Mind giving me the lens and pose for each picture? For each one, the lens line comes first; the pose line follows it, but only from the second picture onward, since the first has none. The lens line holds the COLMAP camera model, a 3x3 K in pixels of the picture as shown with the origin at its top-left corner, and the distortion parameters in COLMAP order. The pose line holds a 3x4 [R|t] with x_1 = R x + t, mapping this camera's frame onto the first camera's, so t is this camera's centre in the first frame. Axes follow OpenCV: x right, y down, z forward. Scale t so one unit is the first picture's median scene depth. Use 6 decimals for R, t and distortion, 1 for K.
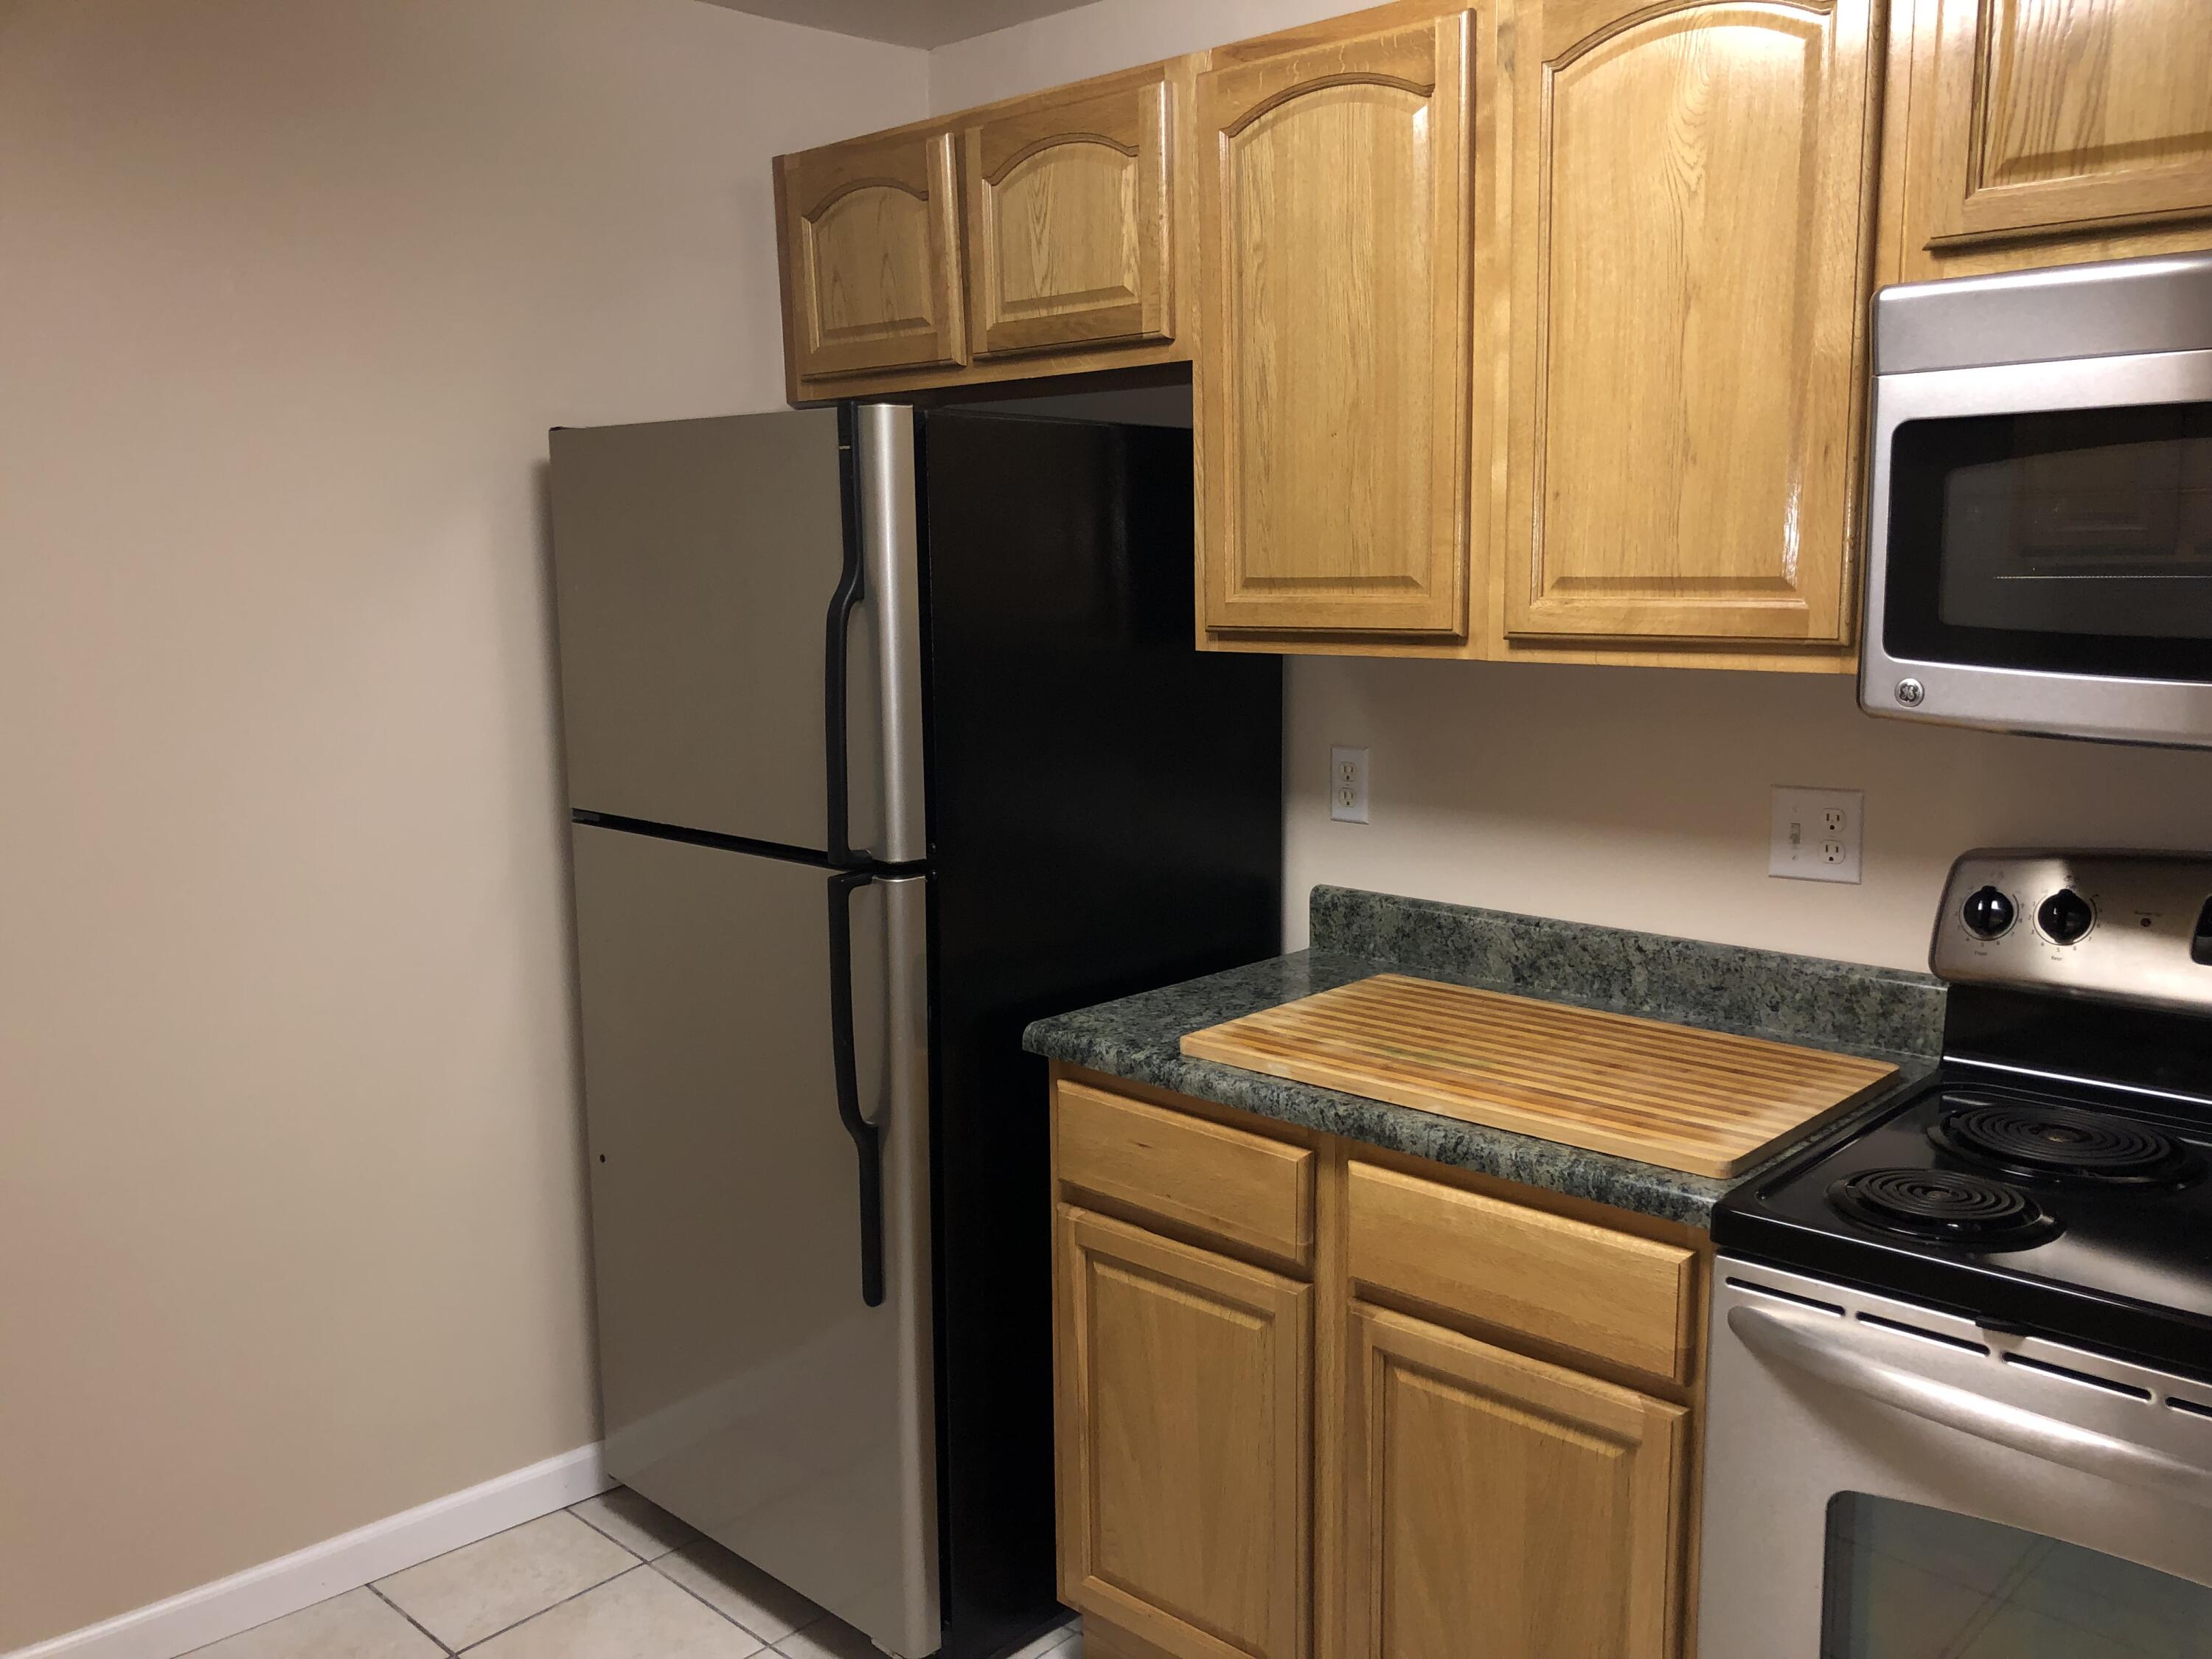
lens RADIAL K [[1806.9, 0, 1099.5], [0, 1806.9, 840.7], [0, 0, 1]] dist [0.055567, -0.116438]
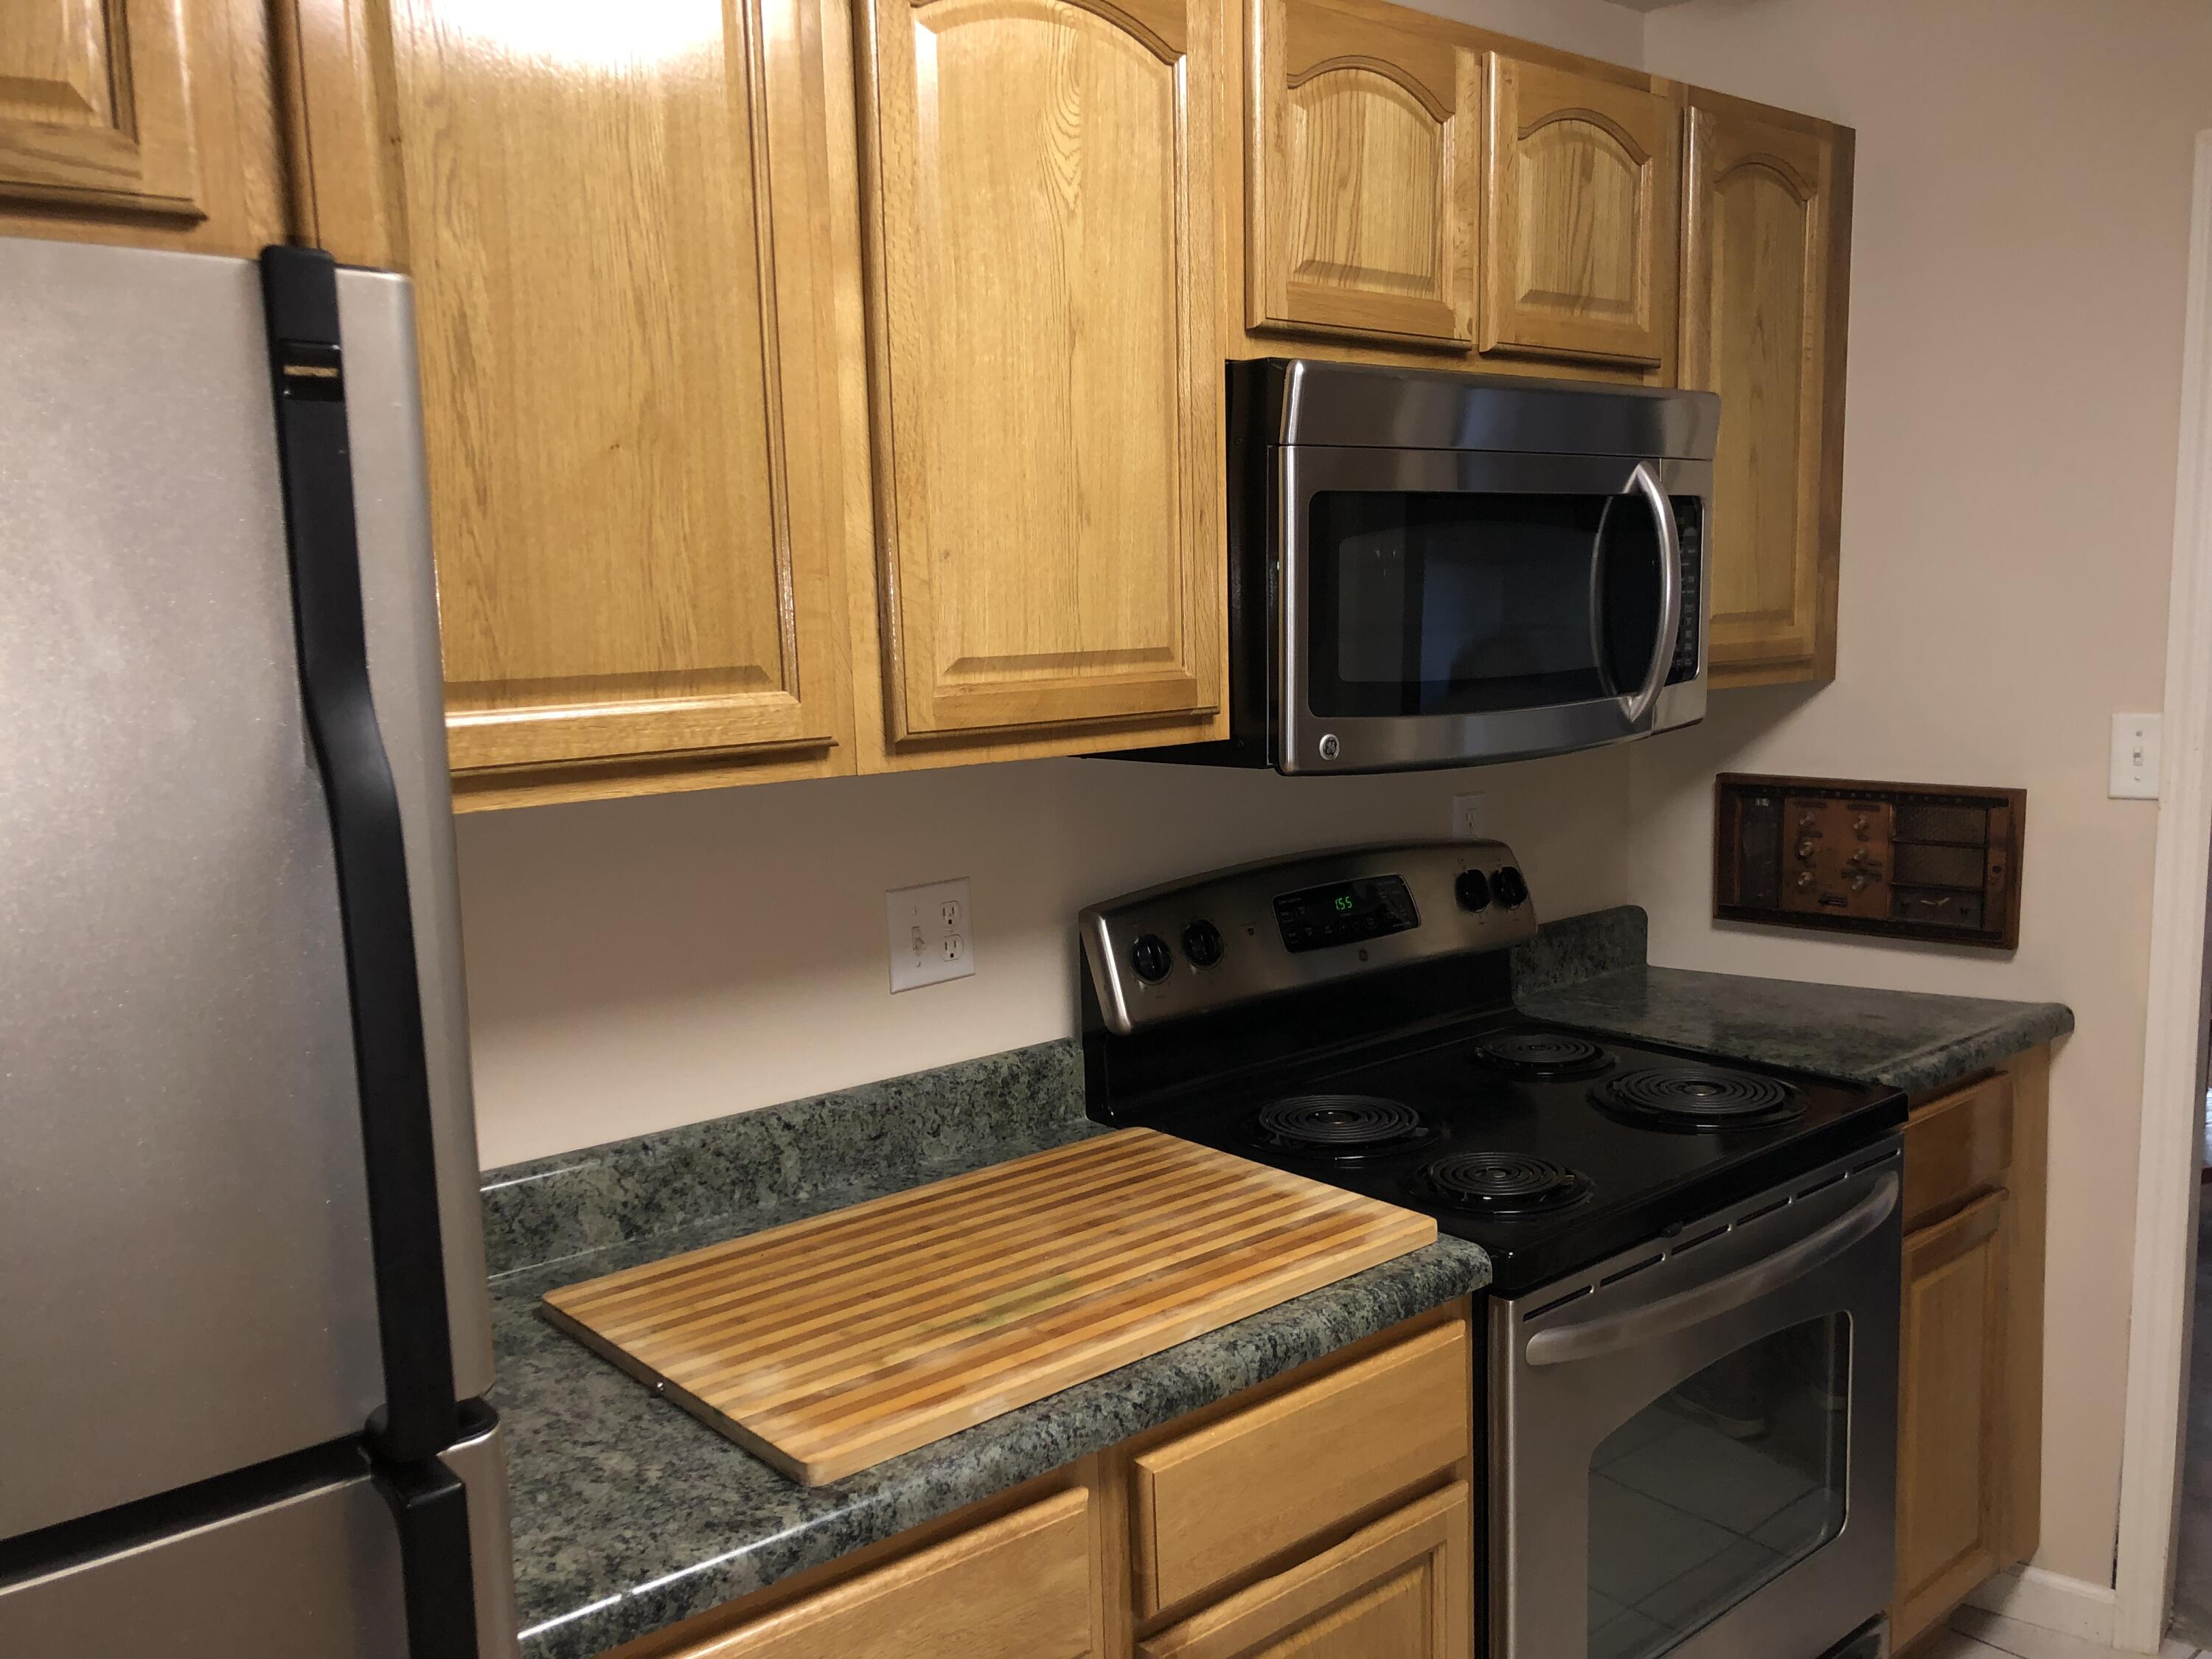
lens RADIAL K [[1841.4, 0, 1112.5], [0, 1841.4, 850.3], [0, 0, 1]] dist [0.142244, -0.481027]
pose [[0.094122, -0.130256, 0.987003, -0.529013], [0.183299, 0.976723, 0.111420, -0.136766], [-0.978541, 0.170429, 0.115807, 0.830562]]
